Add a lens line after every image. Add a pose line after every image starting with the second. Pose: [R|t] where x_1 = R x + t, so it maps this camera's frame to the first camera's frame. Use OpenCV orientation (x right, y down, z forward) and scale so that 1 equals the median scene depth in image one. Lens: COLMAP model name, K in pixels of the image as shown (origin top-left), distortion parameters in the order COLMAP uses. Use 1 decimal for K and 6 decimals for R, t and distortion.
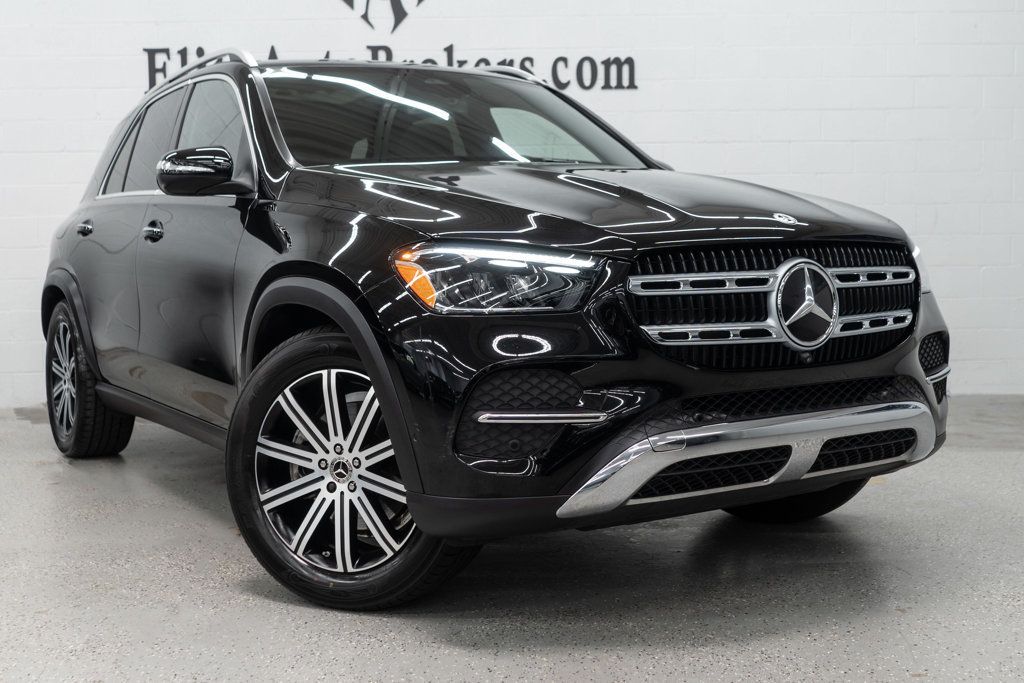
lens RADIAL K [[1236.4, 0, 512.0], [0, 1236.4, 341.5], [0, 0, 1]] dist [-0.011882, -0.005782]
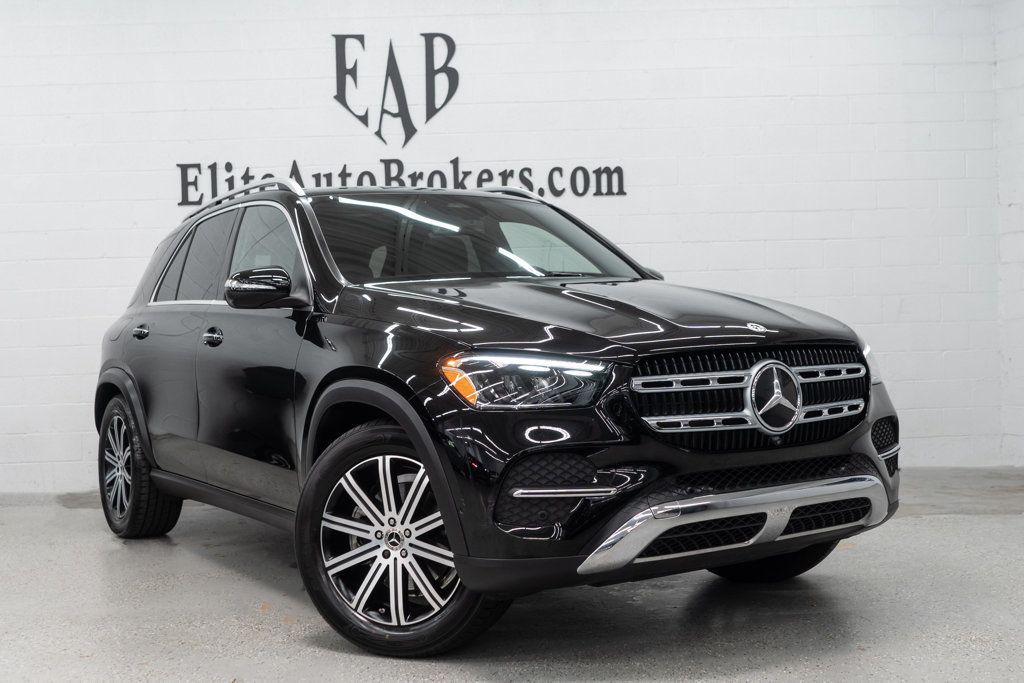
lens RADIAL K [[1236.4, 0, 512.0], [0, 1236.4, 341.5], [0, 0, 1]] dist [-0.011882, -0.005782]
pose [[0.999836, -0.013857, 0.011667, -0.034926], [0.014589, 0.997766, -0.065197, -0.008196], [-0.010737, 0.065356, 0.997804, -0.212172]]
